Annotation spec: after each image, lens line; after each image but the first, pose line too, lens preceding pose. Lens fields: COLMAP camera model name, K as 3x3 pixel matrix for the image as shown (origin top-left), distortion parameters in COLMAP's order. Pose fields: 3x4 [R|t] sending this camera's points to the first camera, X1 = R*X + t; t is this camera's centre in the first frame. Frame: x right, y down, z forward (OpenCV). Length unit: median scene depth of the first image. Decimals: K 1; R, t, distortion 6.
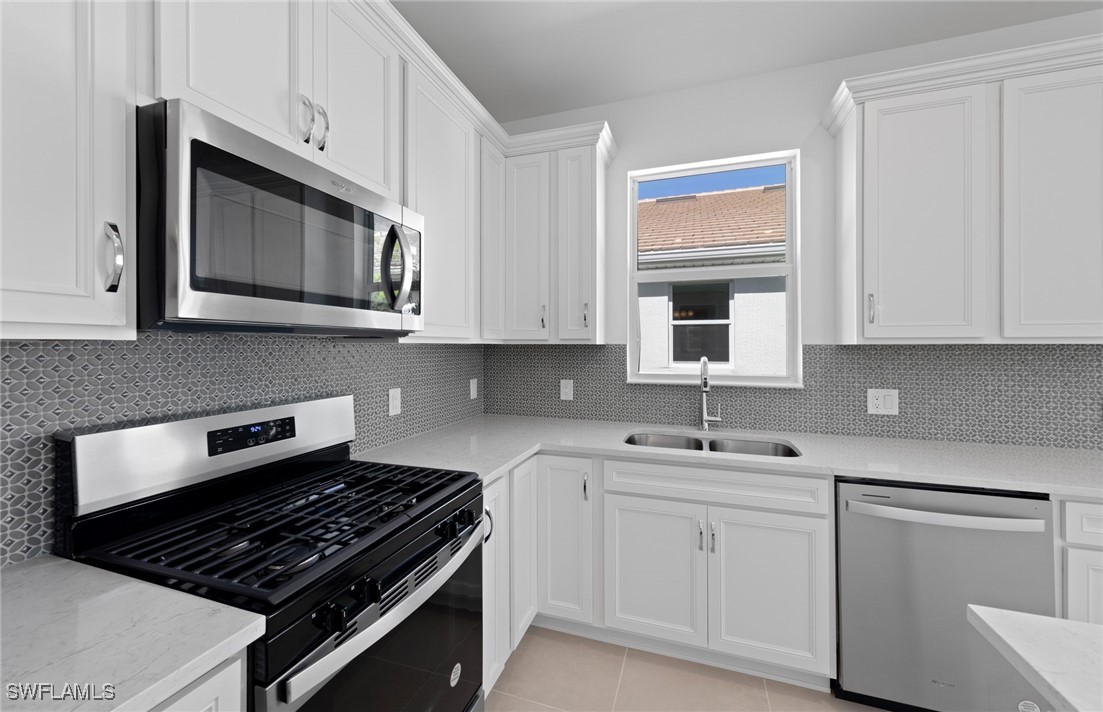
lens RADIAL K [[419.0, 0, 551.2], [0, 419.0, 342.1], [0, 0, 1]] dist [0.000190, -0.000010]
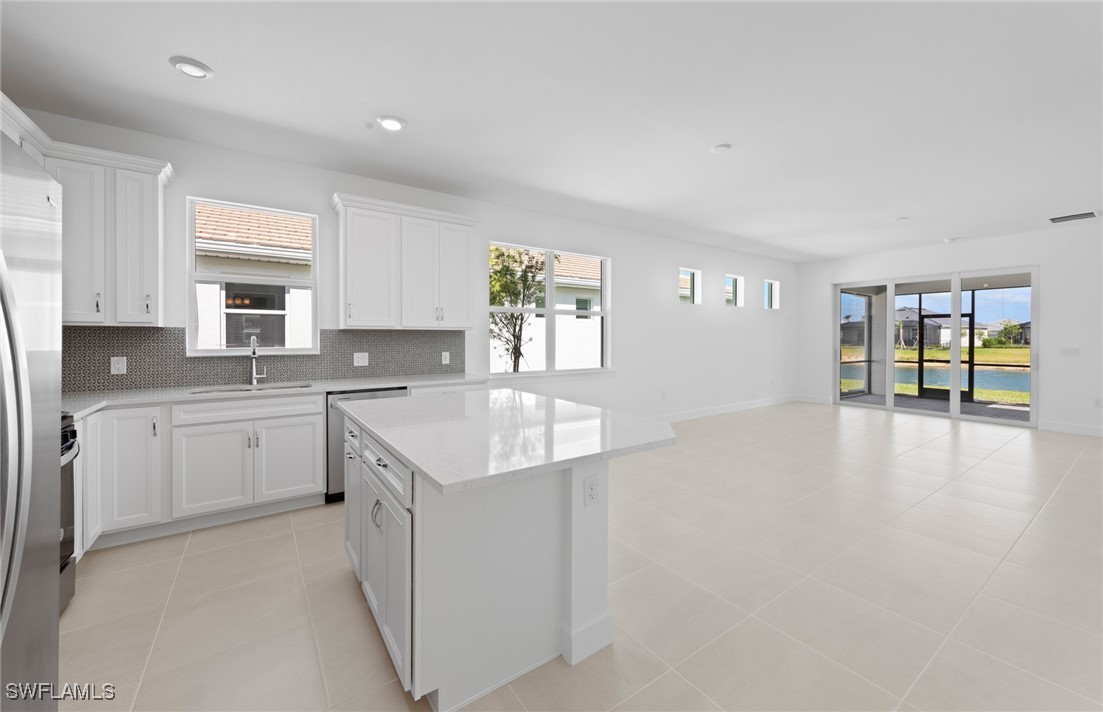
lens RADIAL K [[424.3, 0, 552.0], [0, 424.3, 338.8], [0, 0, 1]] dist [0.007451, -0.000452]
pose [[0.589240, -0.002215, 0.807955, -0.279829], [-0.007567, 0.999937, 0.008259, 0.026136], [-0.807922, -0.010980, 0.589186, -0.893920]]
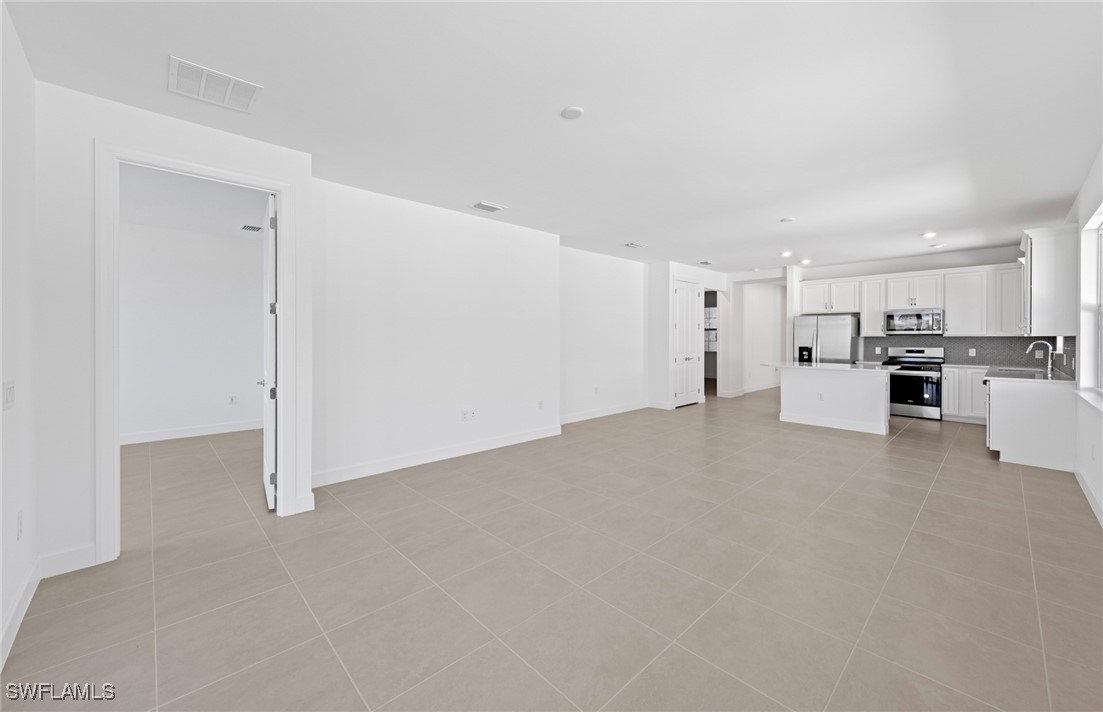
lens RADIAL K [[425.9, 0, 550.3], [0, 425.9, 339.7], [0, 0, 1]] dist [0.010762, 0.000037]
pose [[-0.463564, 0.004653, -0.886051, 4.567962], [0.008380, 0.999965, 0.000867, -0.001091], [0.886024, -0.007024, -0.463587, -0.502566]]
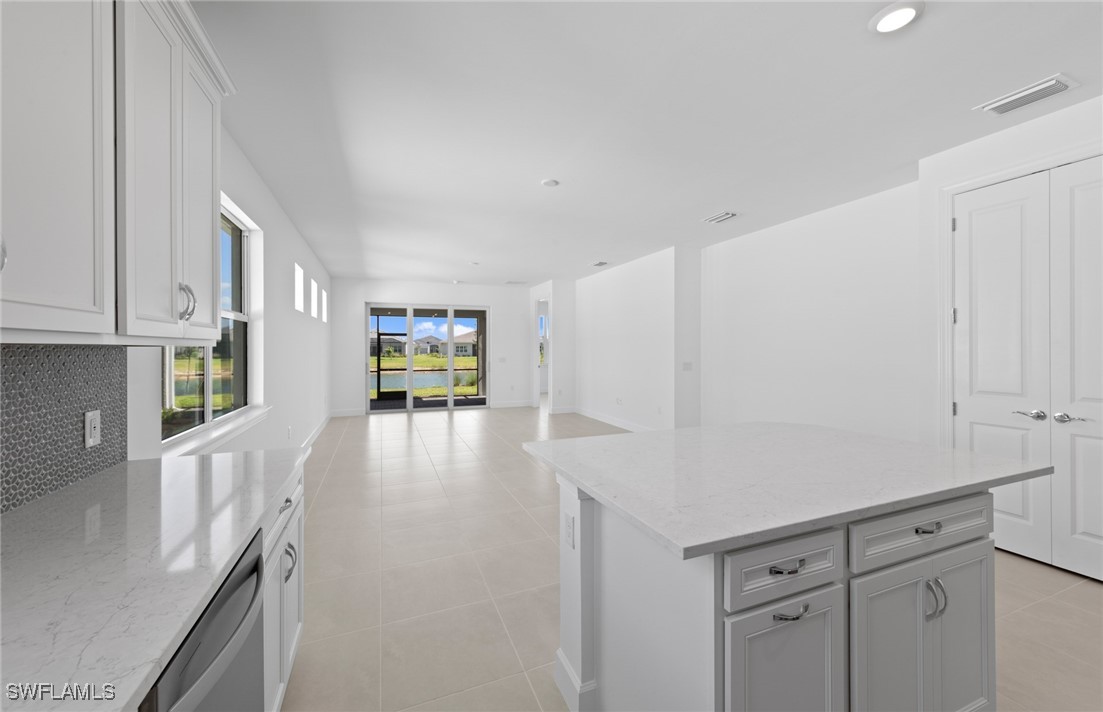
lens RADIAL K [[420.4, 0, 551.5], [0, 420.4, 350.9], [0, 0, 1]] dist [0.002996, 0.000056]
pose [[-0.655319, -0.001912, 0.755349, 0.112634], [-0.004429, 0.999989, -0.001312, 0.010904], [-0.755339, -0.004205, -0.655321, 0.777521]]
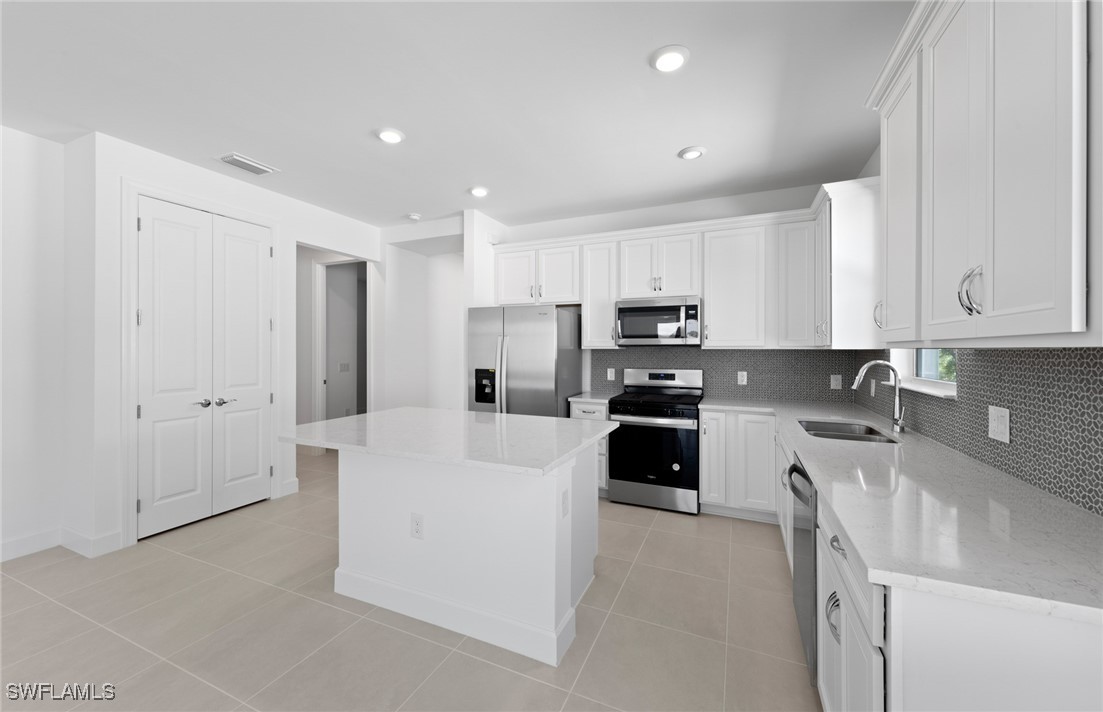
lens RADIAL K [[421.0, 0, 551.0], [0, 421.0, 347.0], [0, 0, 1]] dist [0.008893, -0.000191]
pose [[-0.087701, -0.006937, -0.996123, 1.697973], [0.006937, 0.999947, -0.007574, 0.002669], [0.996123, -0.007574, -0.087649, 0.264362]]
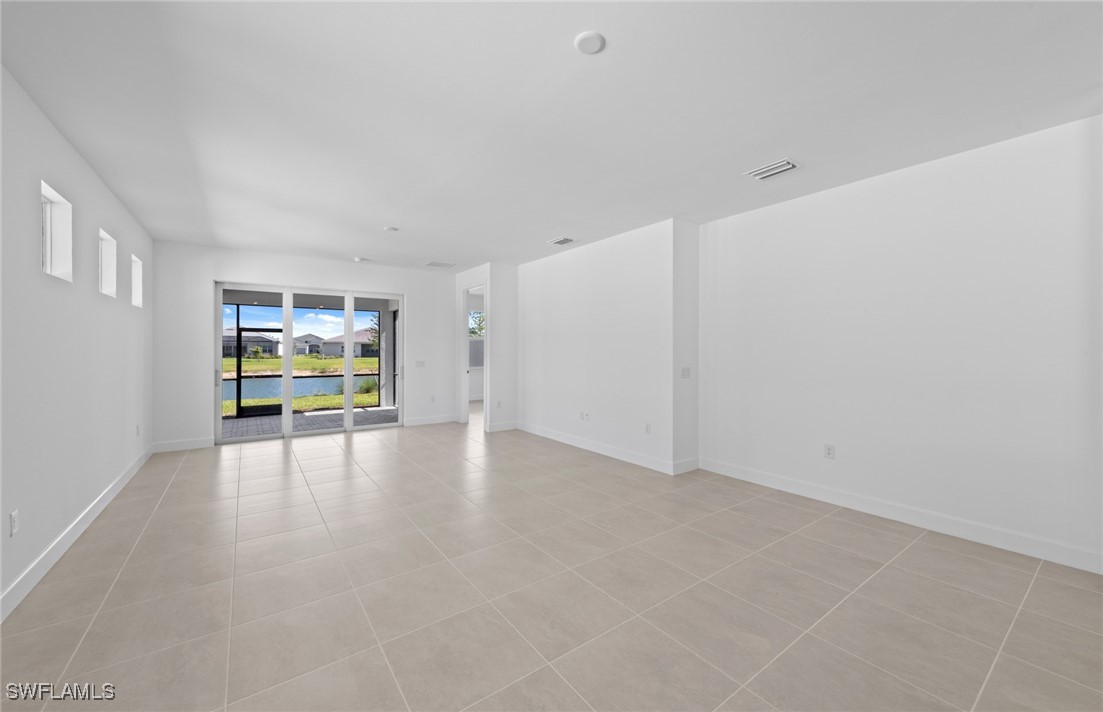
lens RADIAL K [[421.0, 0, 551.0], [0, 421.0, 347.0], [0, 0, 1]] dist [0.008893, -0.000191]
pose [[-0.816065, 0.003630, 0.577949, 1.016254], [-0.004405, 0.999912, -0.012499, 0.002060], [-0.577943, -0.012746, -0.815977, 0.437052]]
